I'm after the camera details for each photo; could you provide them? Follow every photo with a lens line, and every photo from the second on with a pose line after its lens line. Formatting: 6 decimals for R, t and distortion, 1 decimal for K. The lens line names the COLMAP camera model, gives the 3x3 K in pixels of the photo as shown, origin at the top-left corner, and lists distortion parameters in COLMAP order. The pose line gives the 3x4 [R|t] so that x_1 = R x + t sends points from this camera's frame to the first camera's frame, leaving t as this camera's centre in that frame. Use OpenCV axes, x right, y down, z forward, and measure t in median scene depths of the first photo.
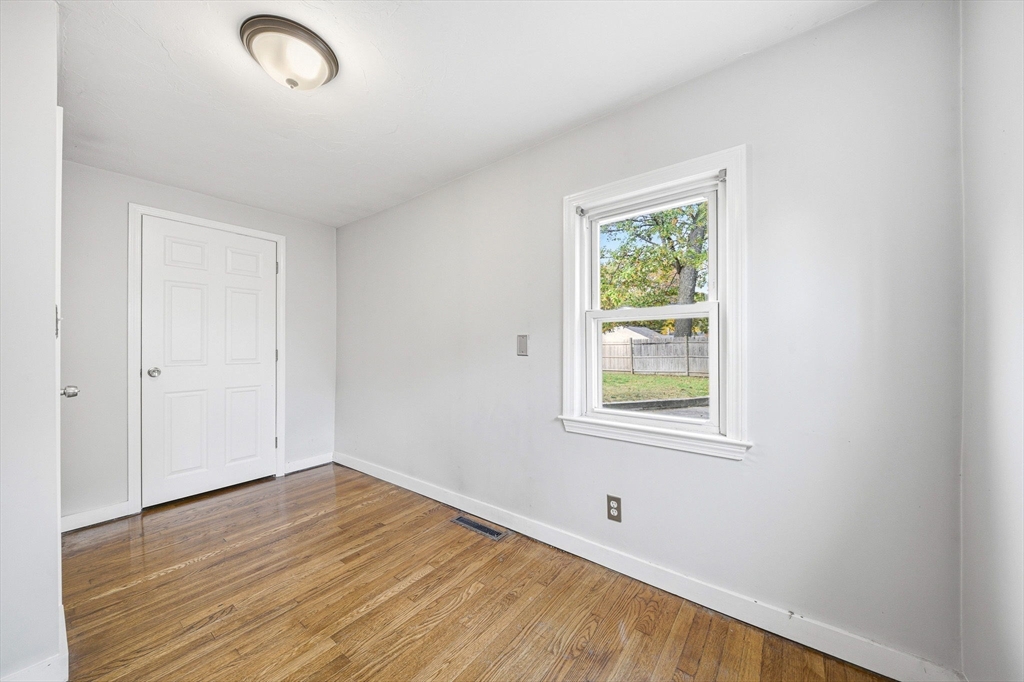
lens RADIAL K [[361.8, 0, 513.4], [0, 361.8, 342.4], [0, 0, 1]] dist [0.000219, -0.000238]
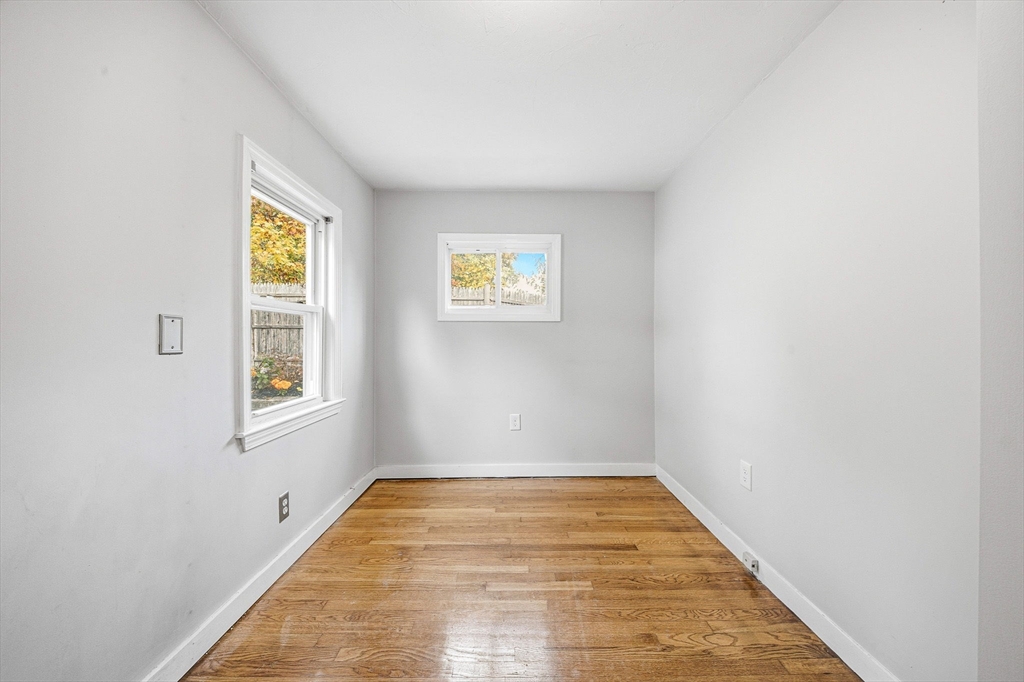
lens RADIAL K [[359.2, 0, 510.9], [0, 359.2, 341.9], [0, 0, 1]] dist [0.012175, -0.009617]
pose [[-0.618012, -0.000875, 0.786168, -0.731195], [-0.008141, 0.999953, -0.005287, 0.016661], [-0.786127, -0.009668, -0.617990, 0.967716]]
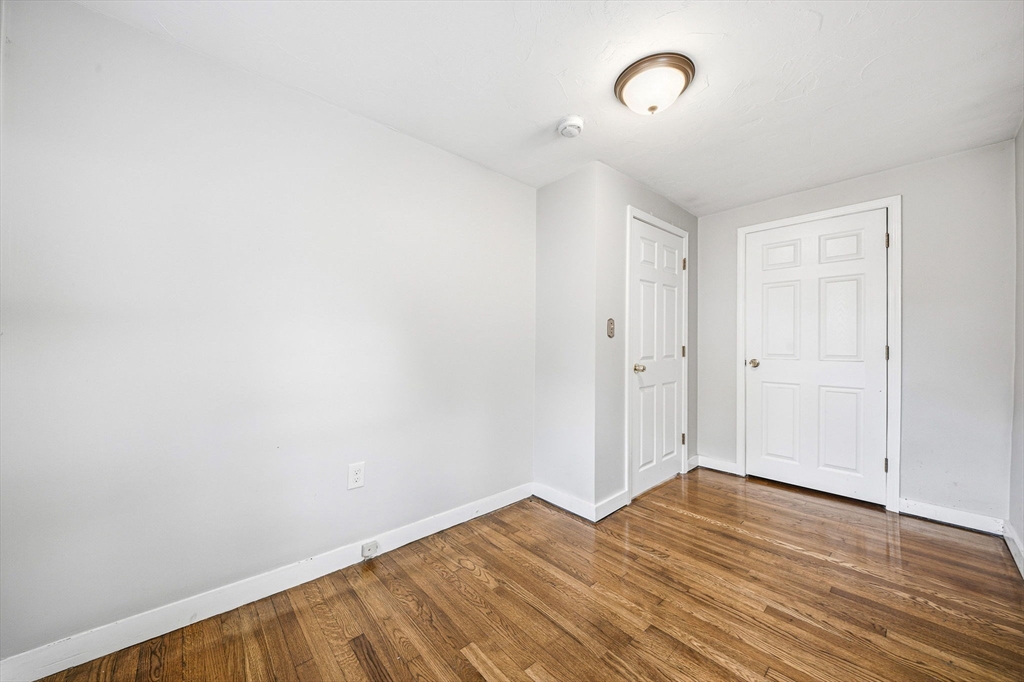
lens RADIAL K [[361.8, 0, 513.4], [0, 361.8, 342.4], [0, 0, 1]] dist [0.000219, -0.000238]
pose [[-0.182373, 0.003444, -0.983223, 0.388936], [0.012164, 0.999925, 0.001246, 0.001988], [0.983154, -0.011733, -0.182401, 0.545728]]
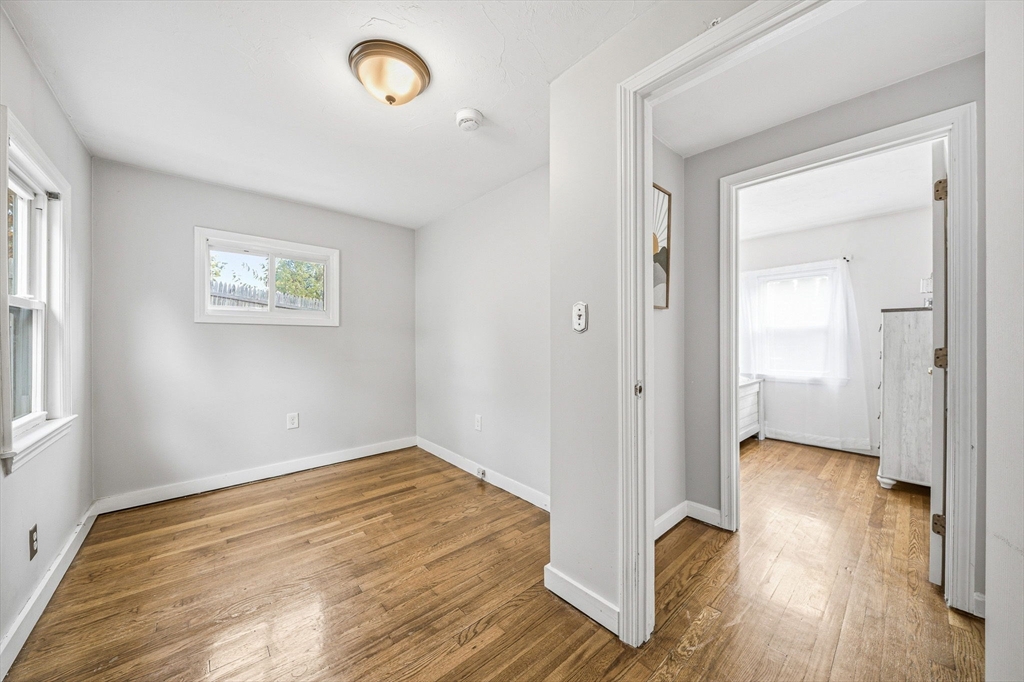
lens RADIAL K [[361.8, 0, 513.4], [0, 361.8, 342.4], [0, 0, 1]] dist [0.000219, -0.000238]
pose [[-0.983230, 0.005333, 0.182291, -0.804532], [0.003466, 0.999938, -0.010559, 0.019567], [-0.182336, -0.009750, -0.983188, 1.385078]]
